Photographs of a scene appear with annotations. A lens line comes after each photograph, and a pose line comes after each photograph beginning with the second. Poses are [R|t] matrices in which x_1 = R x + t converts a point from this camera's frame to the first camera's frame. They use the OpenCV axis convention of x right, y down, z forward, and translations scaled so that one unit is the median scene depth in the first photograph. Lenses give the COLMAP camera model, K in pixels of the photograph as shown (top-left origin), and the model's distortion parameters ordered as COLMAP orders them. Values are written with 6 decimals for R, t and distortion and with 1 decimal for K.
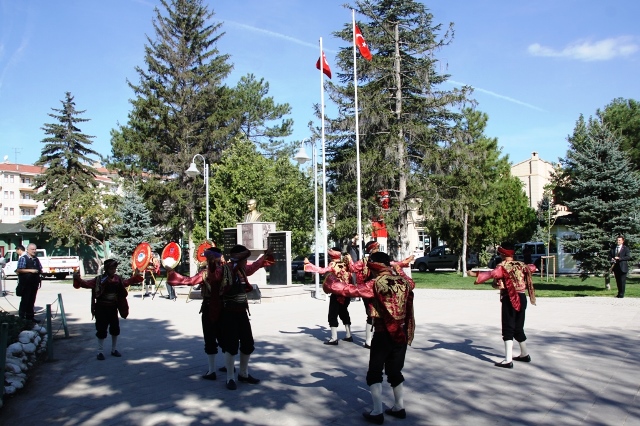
lens RADIAL K [[540.3, 0, 320.4], [0, 540.3, 213.9], [0, 0, 1]] dist [-0.170988, 0.161451]
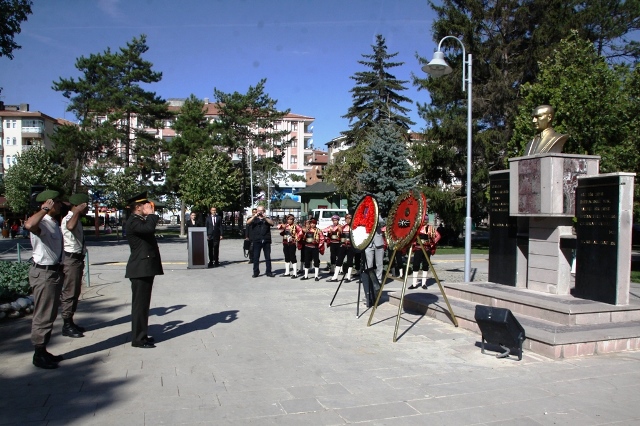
lens RADIAL K [[540.3, 0, 314.5], [0, 540.3, 236.4], [0, 0, 1]] dist [-0.170988, 0.161451]
pose [[0.791723, 0.054892, -0.608409, -0.003726], [0.013417, 0.994152, 0.107155, 0.020473], [0.610733, -0.093000, 0.786356, 0.327483]]
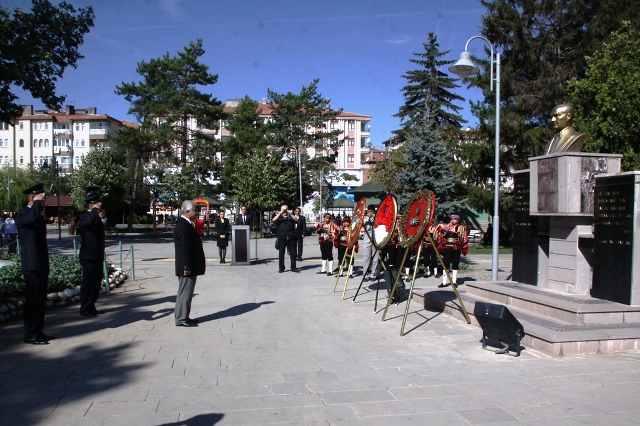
lens RADIAL K [[540.3, 0, 306.8], [0, 540.3, 232.4], [0, 0, 1]] dist [-0.170988, 0.161451]
pose [[0.711906, 0.055941, -0.700043, 0.019537], [0.020069, 0.994795, 0.099904, 0.019900], [0.701988, -0.085172, 0.707077, 0.330383]]
